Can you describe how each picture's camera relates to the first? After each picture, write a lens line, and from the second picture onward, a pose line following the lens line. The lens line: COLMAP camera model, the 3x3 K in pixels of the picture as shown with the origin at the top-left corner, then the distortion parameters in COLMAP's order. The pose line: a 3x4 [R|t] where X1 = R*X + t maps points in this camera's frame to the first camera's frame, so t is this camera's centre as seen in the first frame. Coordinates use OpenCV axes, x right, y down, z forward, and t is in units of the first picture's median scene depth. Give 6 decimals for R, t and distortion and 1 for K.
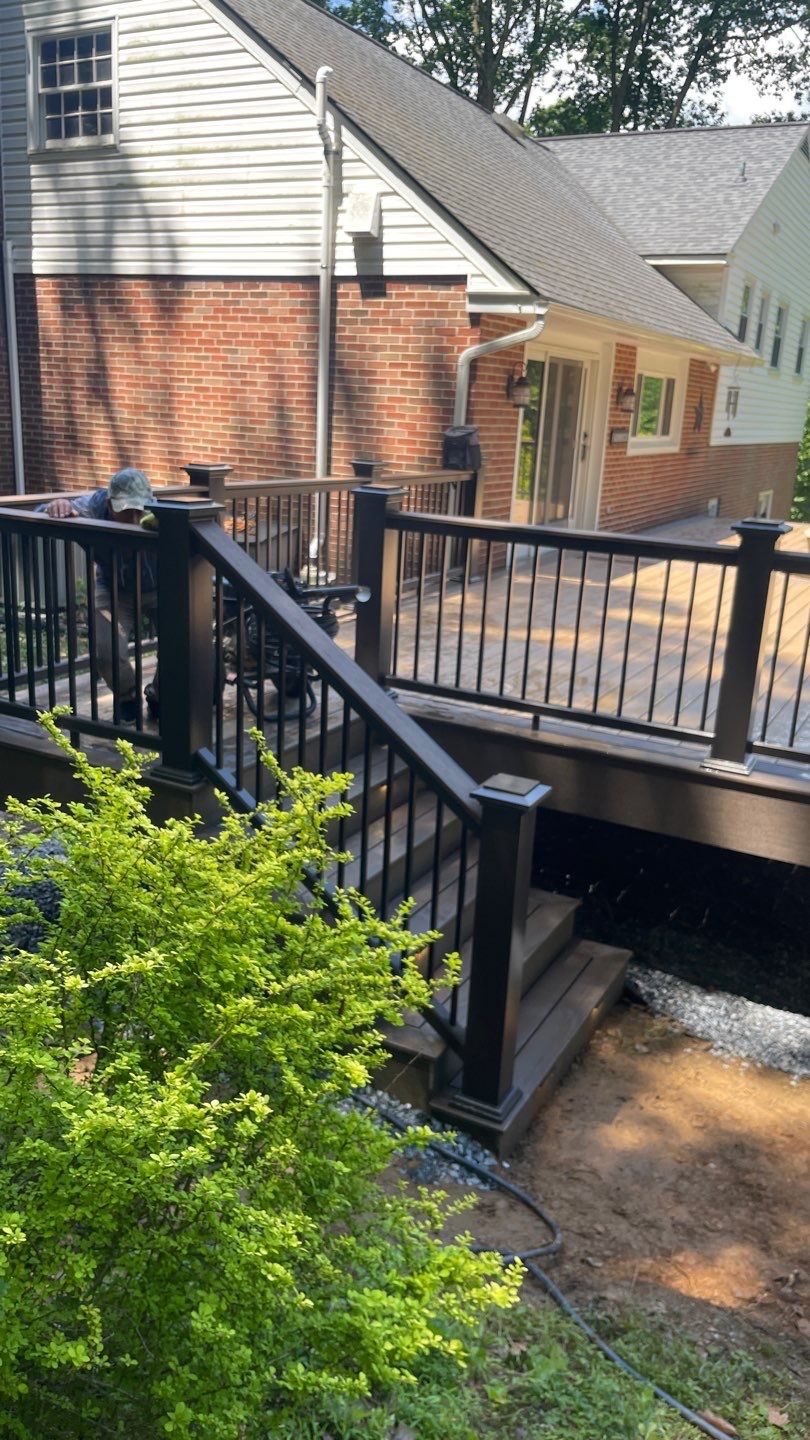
lens RADIAL K [[1114.1, 0, 381.1], [0, 1114.1, 703.6], [0, 0, 1]] dist [0.062268, -0.085132]
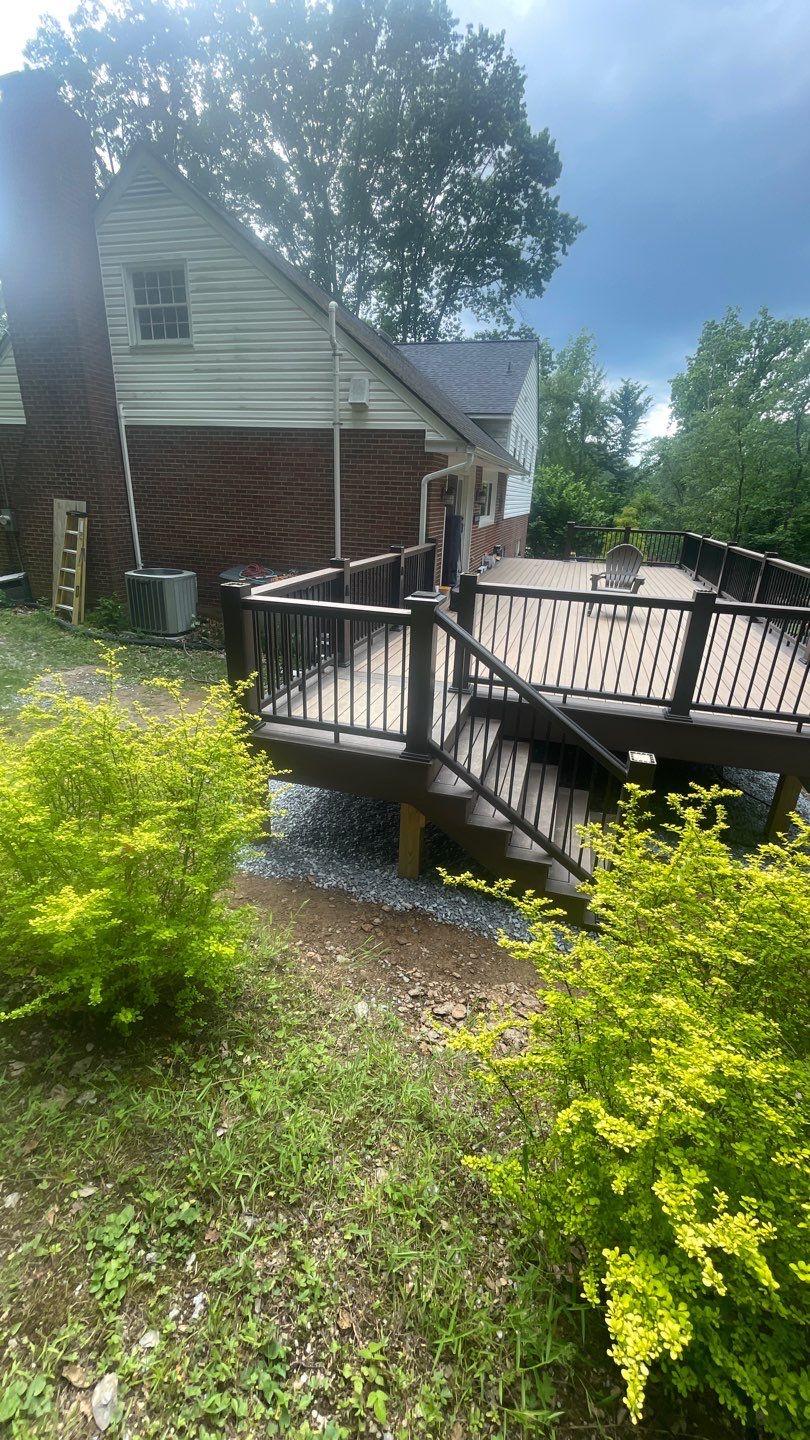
lens RADIAL K [[588.9, 0, 404.9], [0, 588.9, 720.4], [0, 0, 1]] dist [-0.003023, 0.002533]
pose [[0.976046, -0.091857, 0.197221, -0.333073], [0.069459, 0.990624, 0.117639, -0.077832], [-0.206178, -0.101122, 0.973275, 0.115547]]
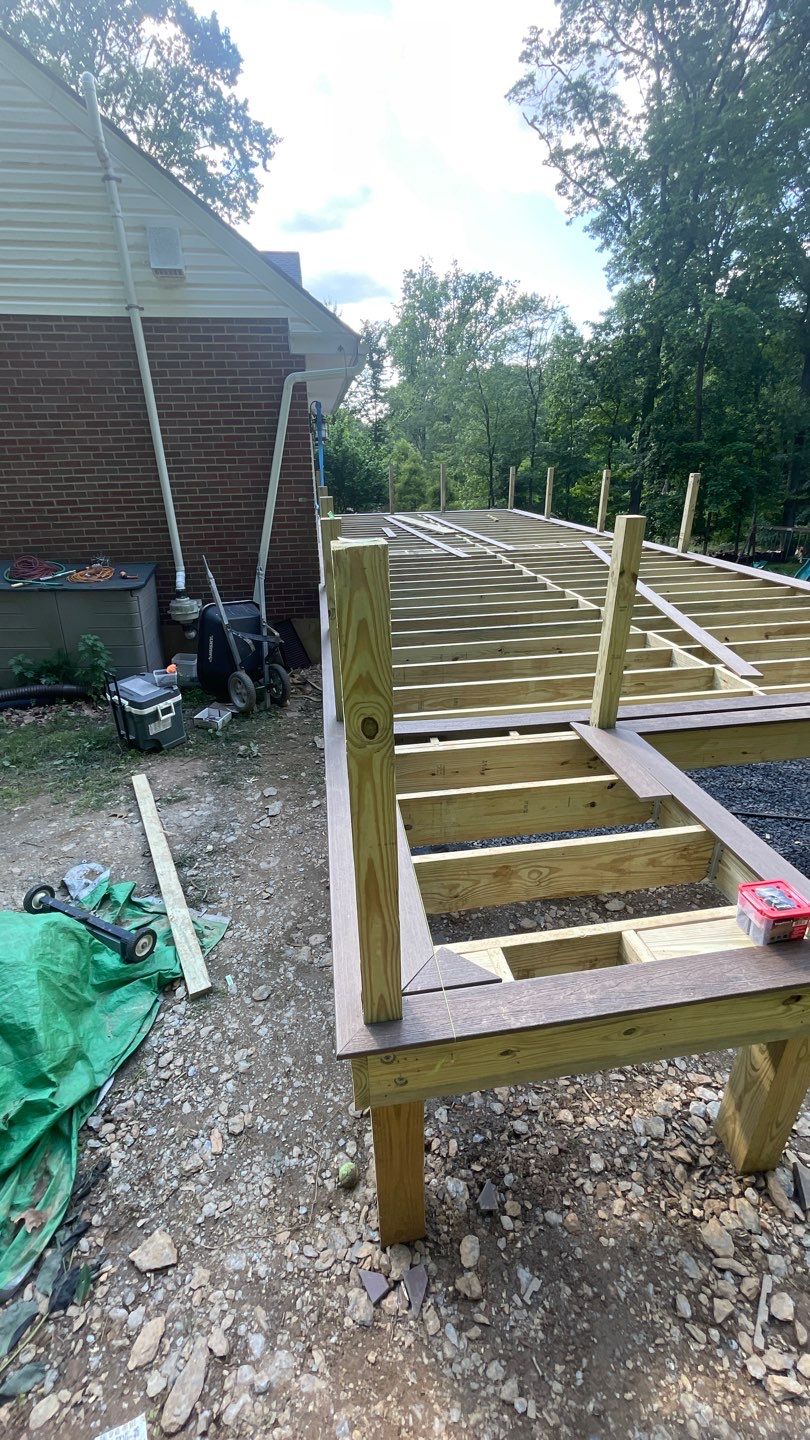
lens RADIAL K [[588.9, 0, 409.4], [0, 588.9, 726.8], [0, 0, 1]] dist [-0.003023, 0.002533]
pose [[0.794022, -0.310611, 0.522542, -0.506004], [0.216047, 0.947674, 0.235029, -0.185918], [-0.568202, -0.073725, 0.819580, 0.755482]]
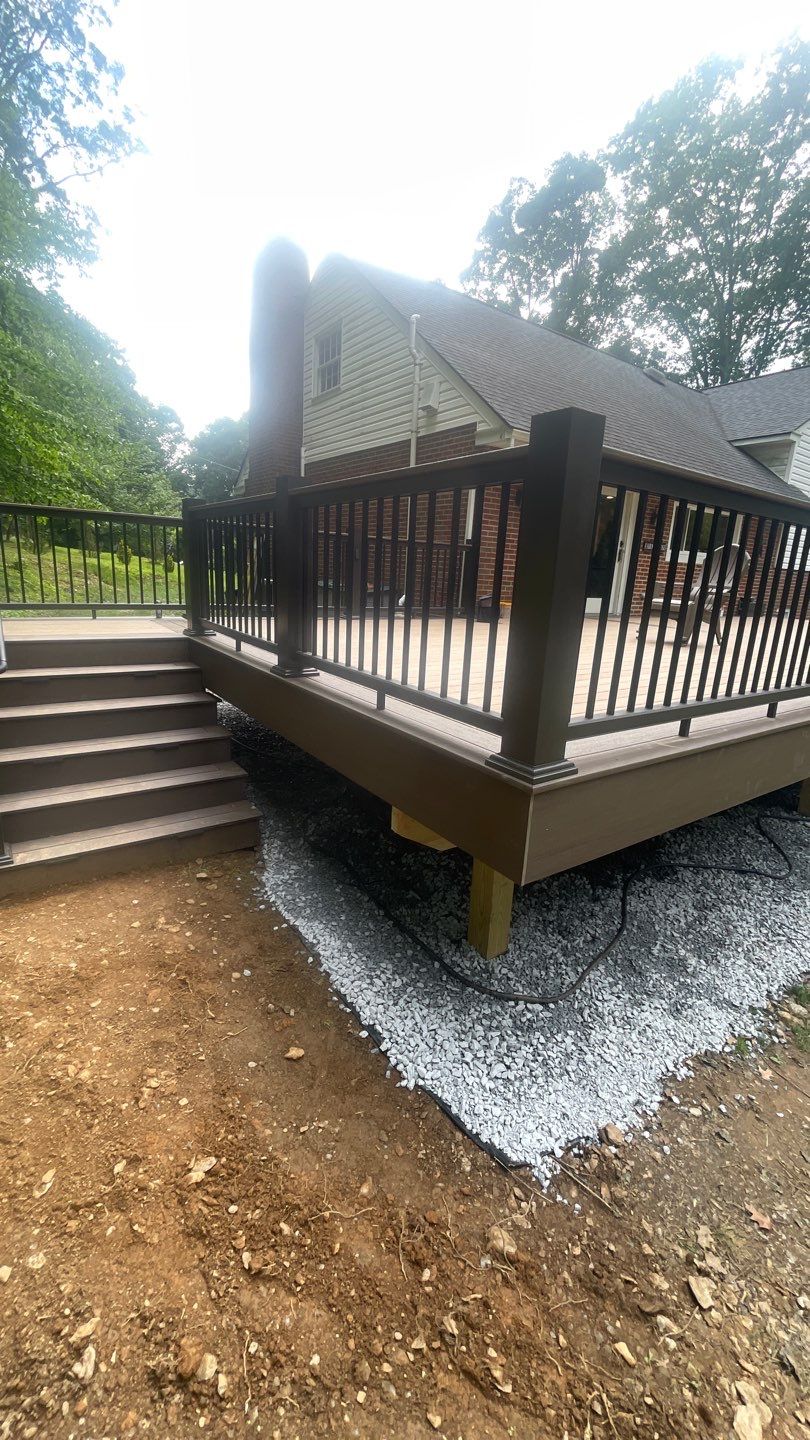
lens RADIAL K [[587.1, 0, 411.9], [0, 587.1, 710.6], [0, 0, 1]] dist [-0.002741, -0.000583]
pose [[0.898849, 0.096270, -0.427555, 0.733150], [-0.119930, 0.992368, -0.028681, 0.110237], [0.421531, 0.077057, 0.903534, 0.454496]]
